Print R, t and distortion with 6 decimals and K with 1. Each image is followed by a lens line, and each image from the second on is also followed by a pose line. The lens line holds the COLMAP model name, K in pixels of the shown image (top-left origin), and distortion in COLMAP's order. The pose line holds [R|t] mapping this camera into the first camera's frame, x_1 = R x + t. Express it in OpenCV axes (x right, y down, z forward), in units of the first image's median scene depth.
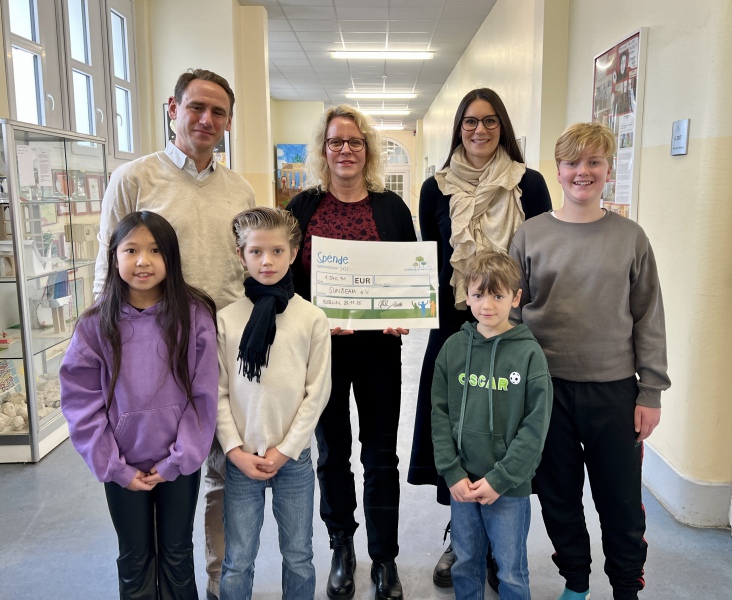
lens RADIAL K [[656.7, 0, 388.4], [0, 656.7, 277.1], [0, 0, 1]] dist [0.048761, -0.044617]
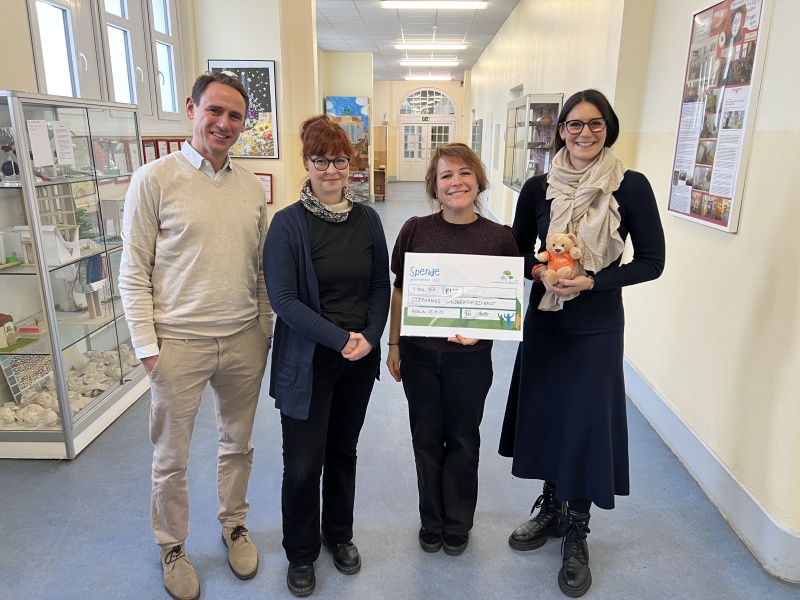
lens RADIAL K [[601.5, 0, 399.0], [0, 601.5, 300.9], [0, 0, 1]] dist [0.052415, -0.051833]
pose [[0.998498, 0.022722, -0.049860, -0.014116], [-0.015820, 0.990763, 0.134679, -0.060662], [0.052460, -0.133688, 0.989634, 0.146822]]
